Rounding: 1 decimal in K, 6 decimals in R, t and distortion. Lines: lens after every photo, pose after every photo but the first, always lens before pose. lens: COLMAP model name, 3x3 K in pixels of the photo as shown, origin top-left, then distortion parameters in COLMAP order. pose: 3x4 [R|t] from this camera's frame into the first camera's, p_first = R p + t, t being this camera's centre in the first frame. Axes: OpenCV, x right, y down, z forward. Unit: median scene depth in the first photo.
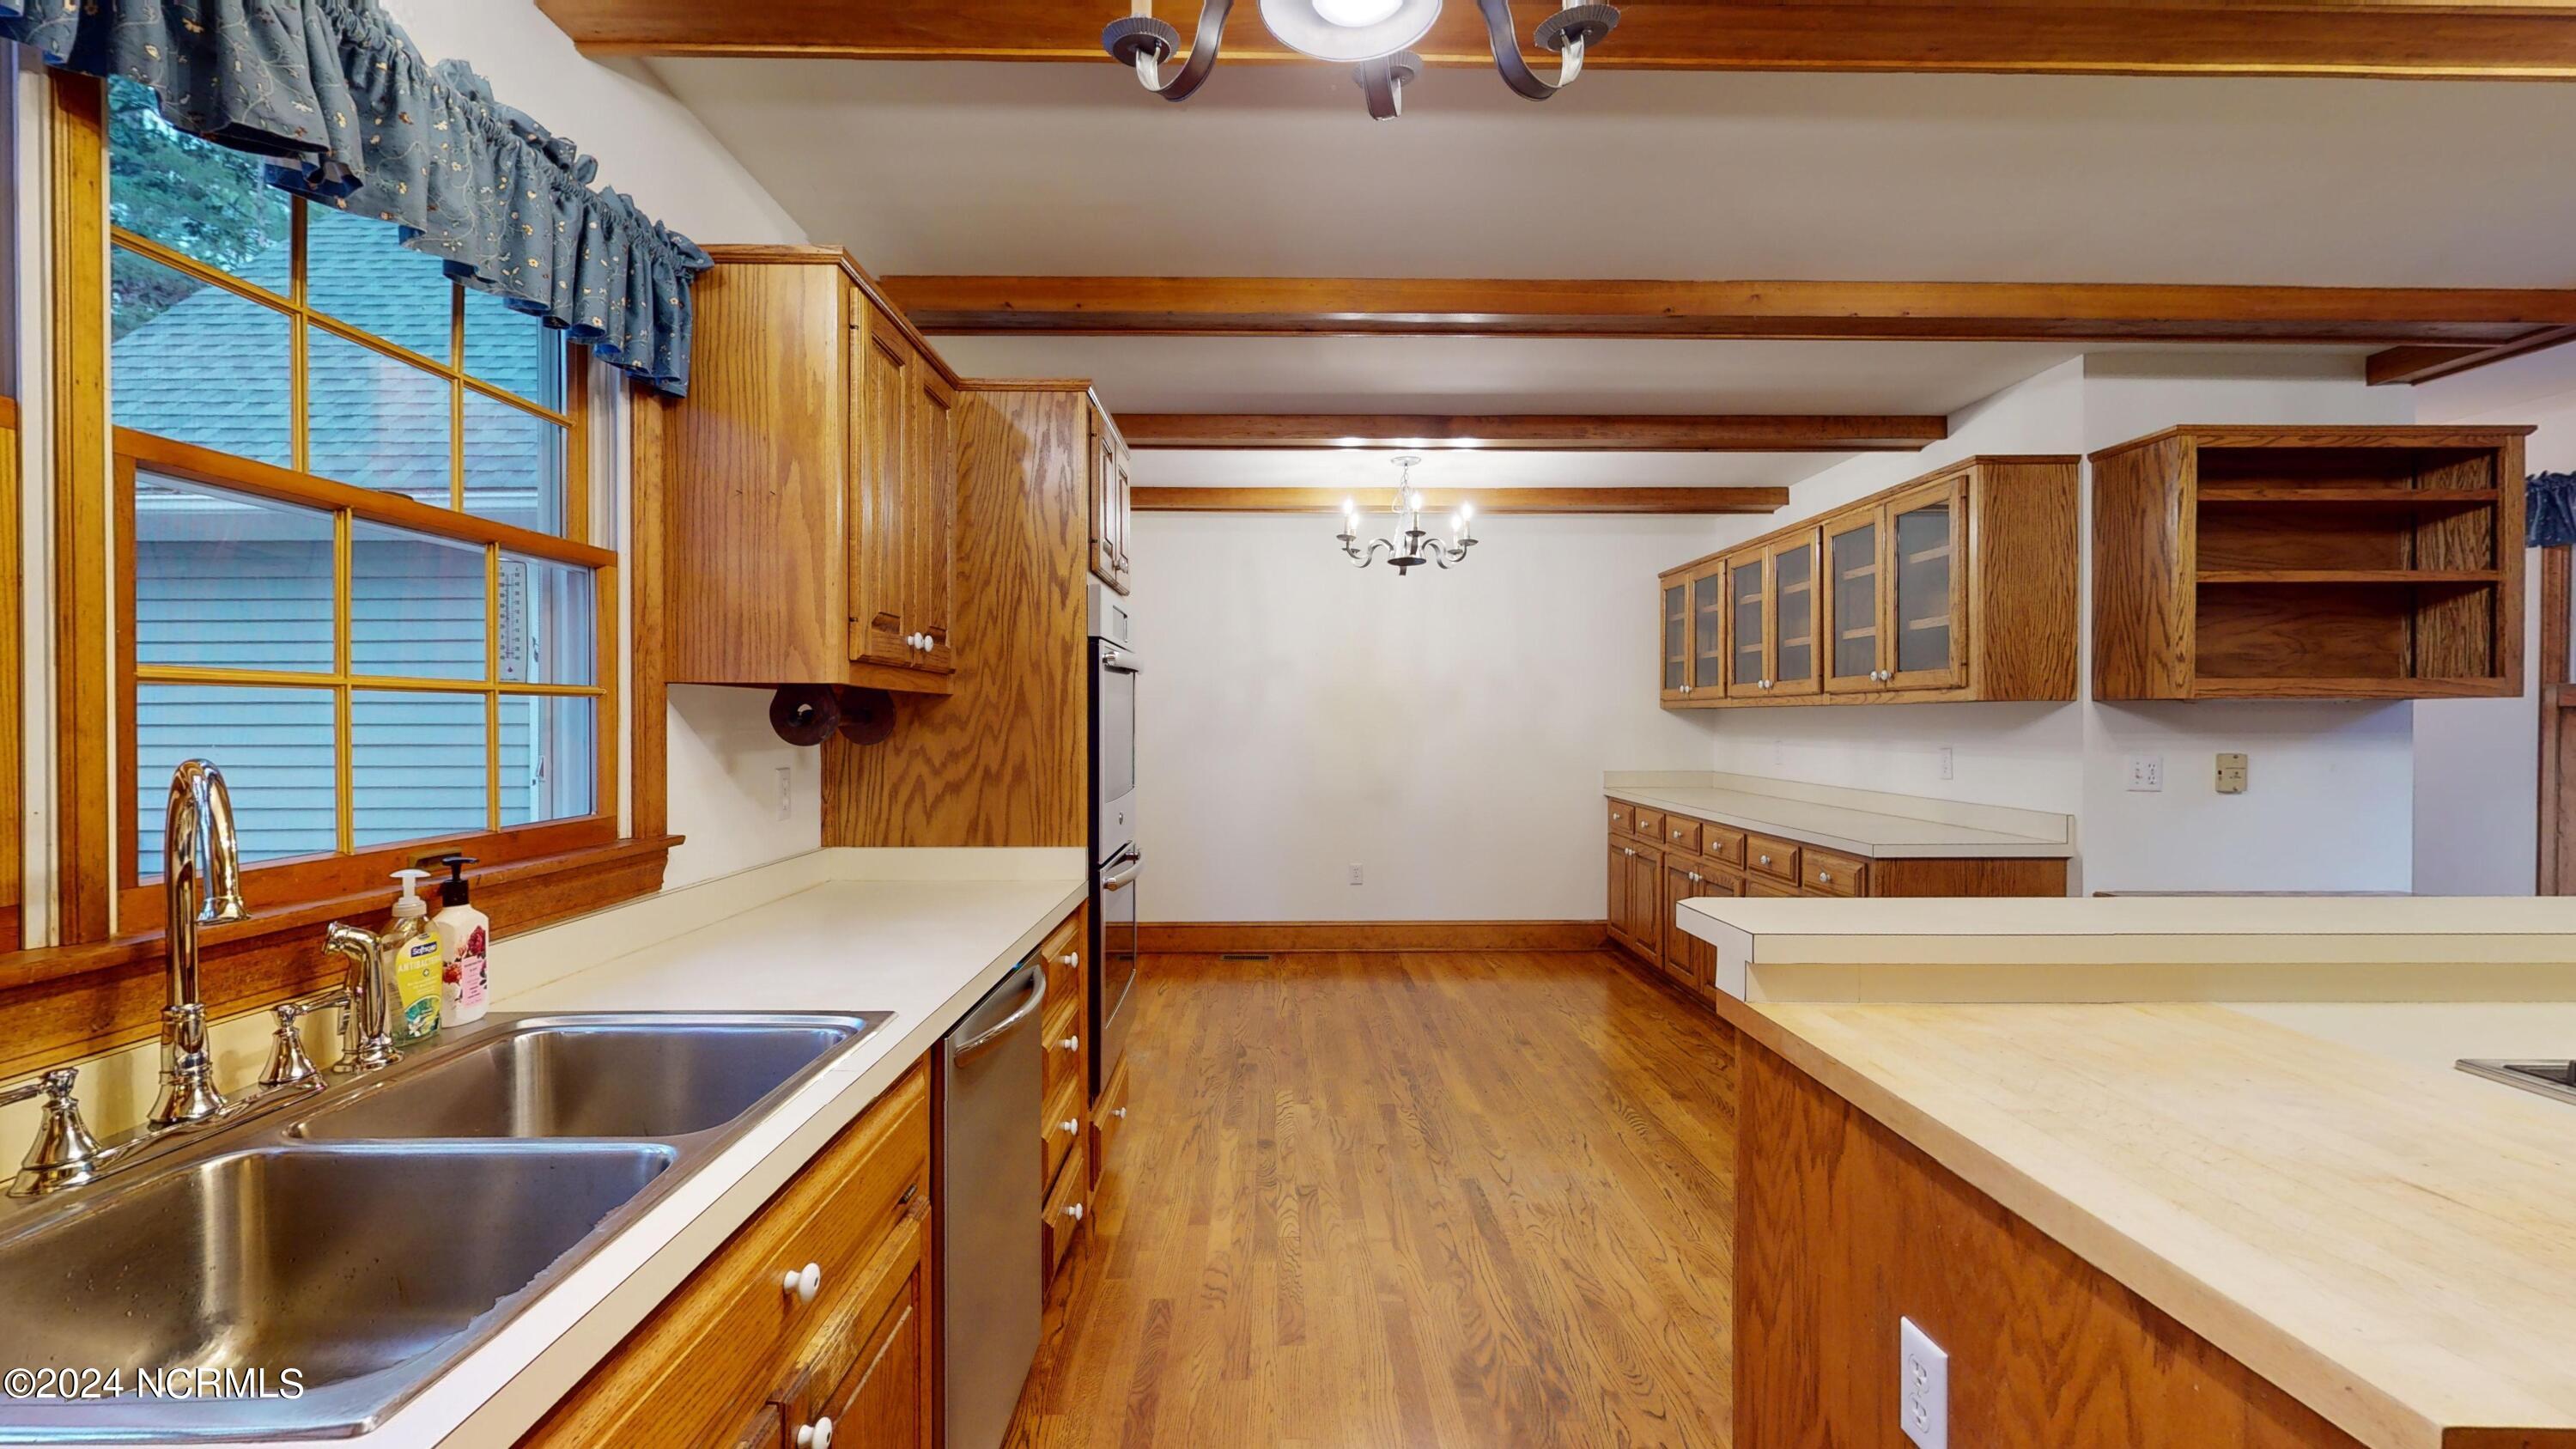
lens RADIAL K [[1085.4, 0, 1290.1], [0, 1085.4, 727.4], [0, 0, 1]] dist [0.000249, -0.000201]
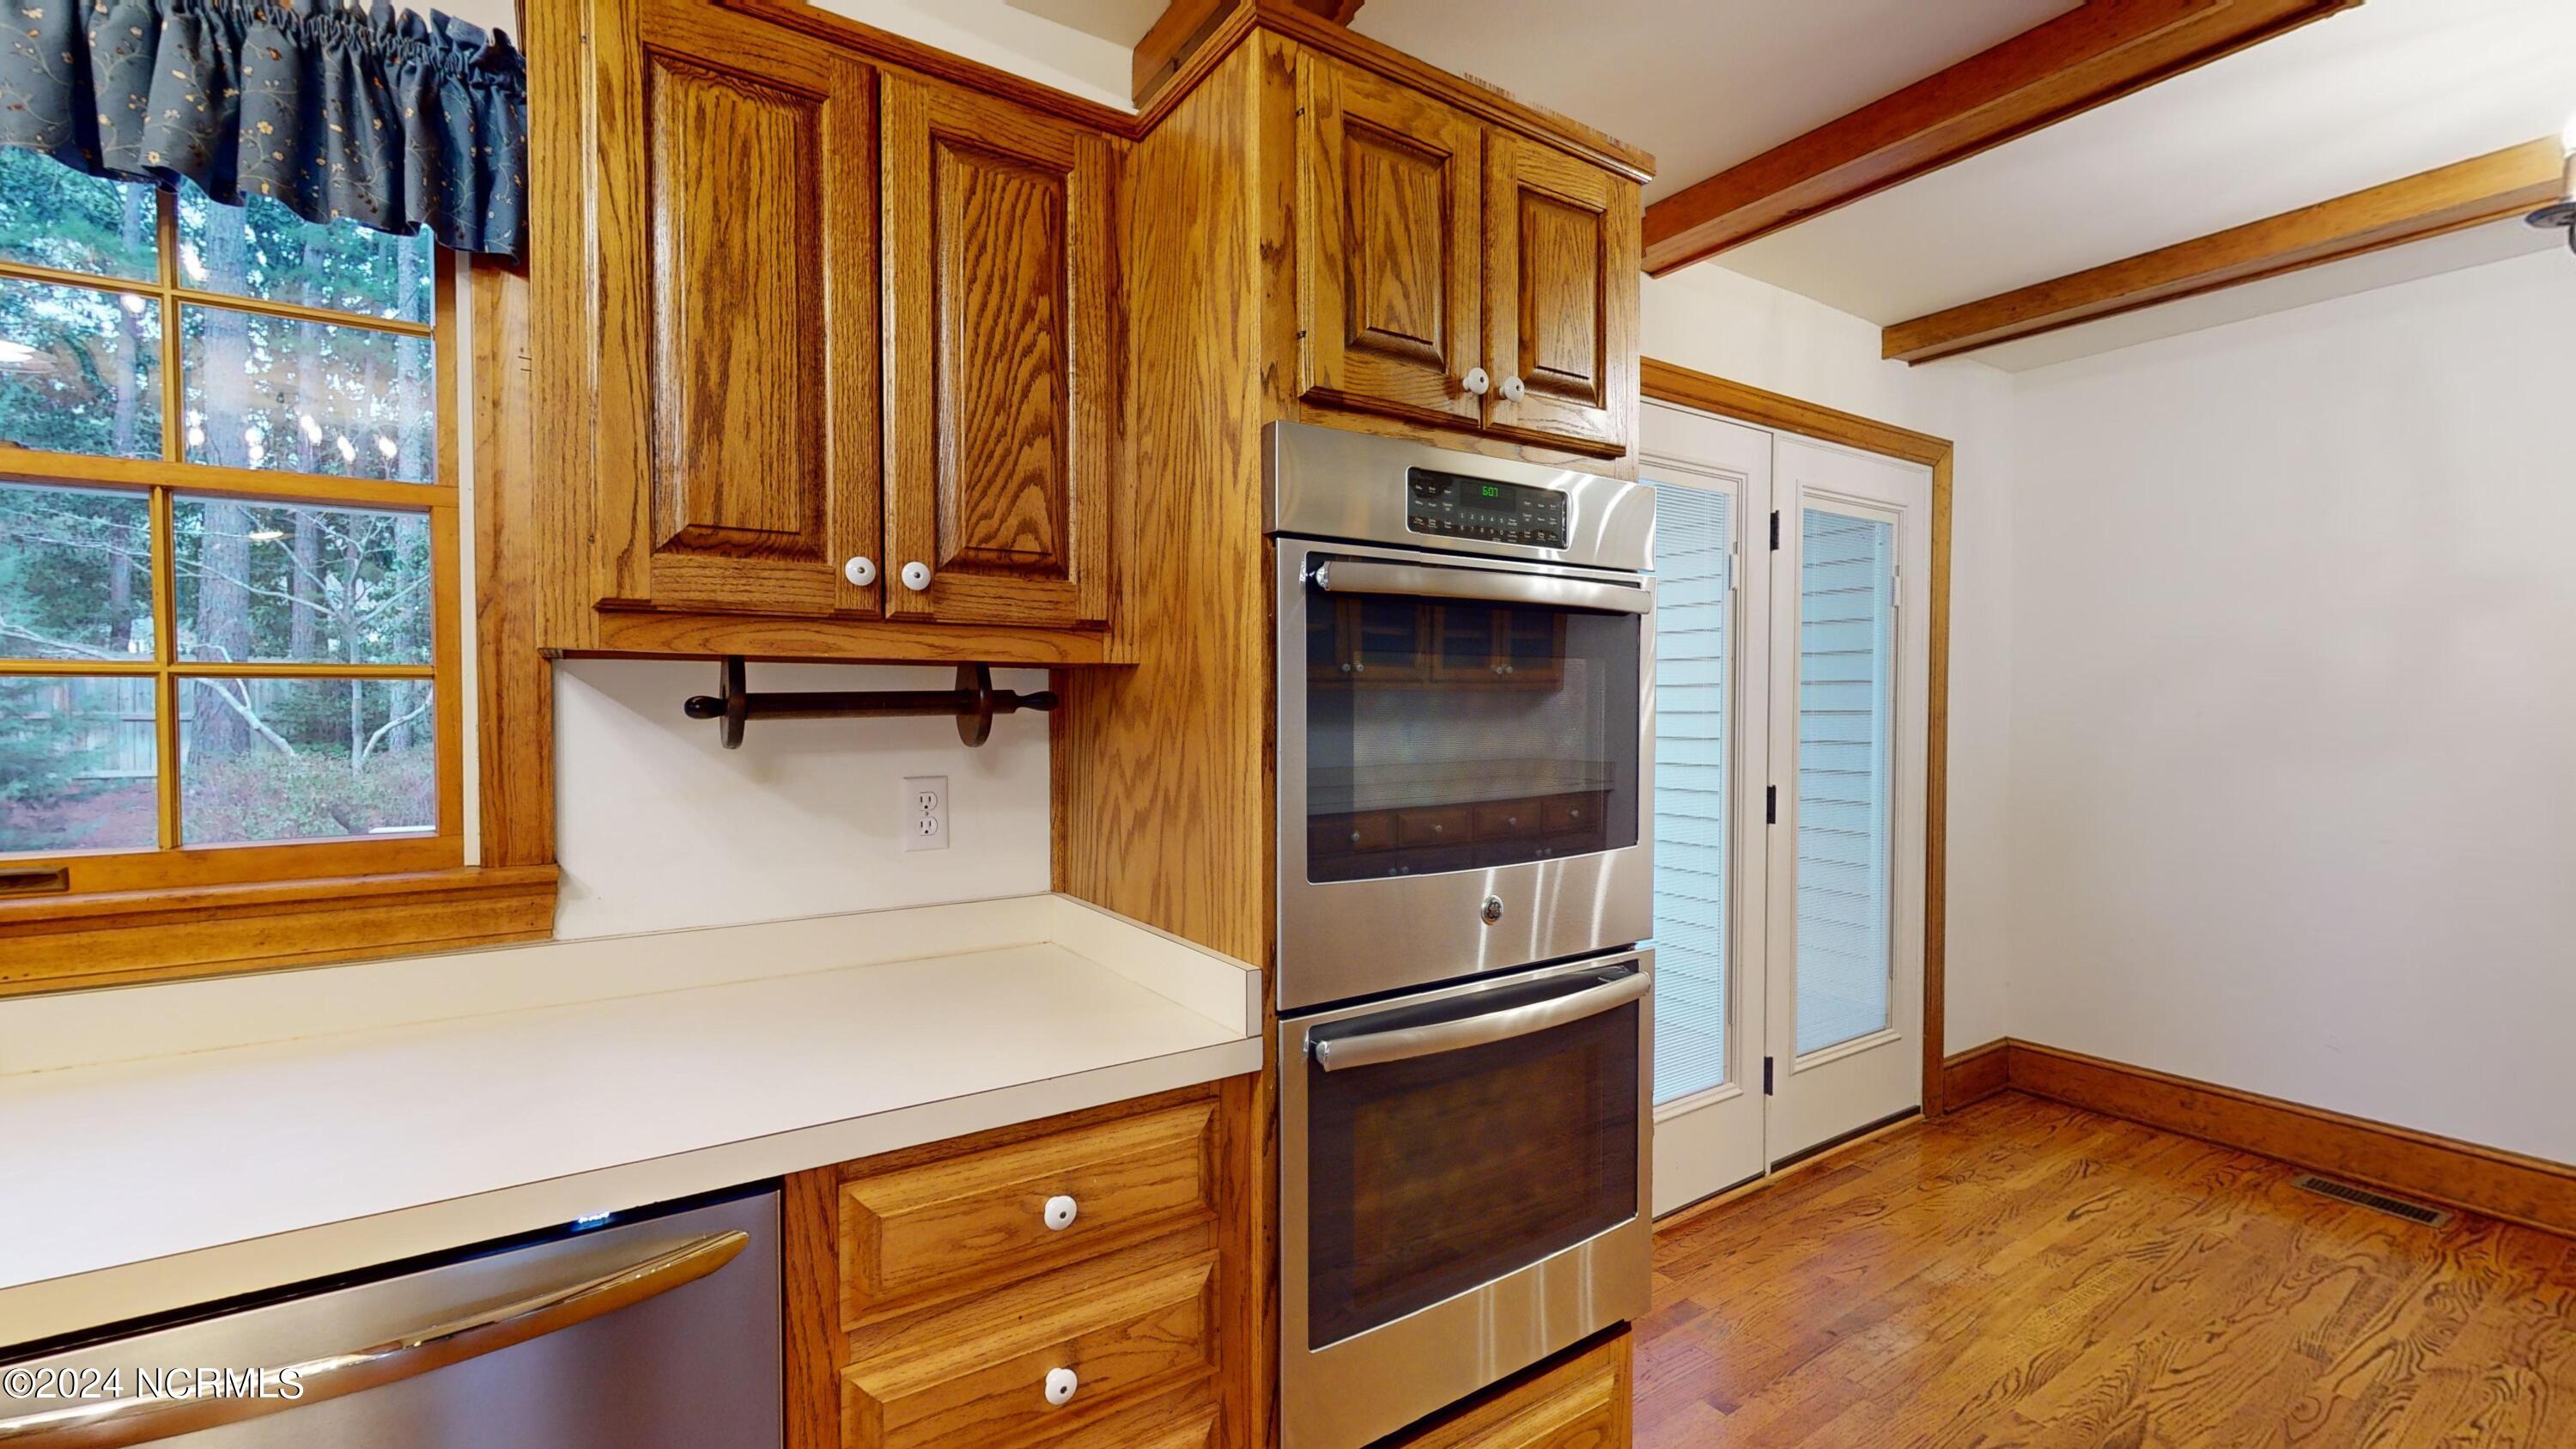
lens RADIAL K [[1085.4, 0, 1301.8], [0, 1085.4, 727.2], [0, 0, 1]] dist [0.000249, -0.000201]
pose [[0.541575, 0.008158, -0.840613, 0.234022], [-0.000959, 0.999958, 0.009087, -0.001353], [0.840652, -0.004115, 0.541561, 0.754347]]
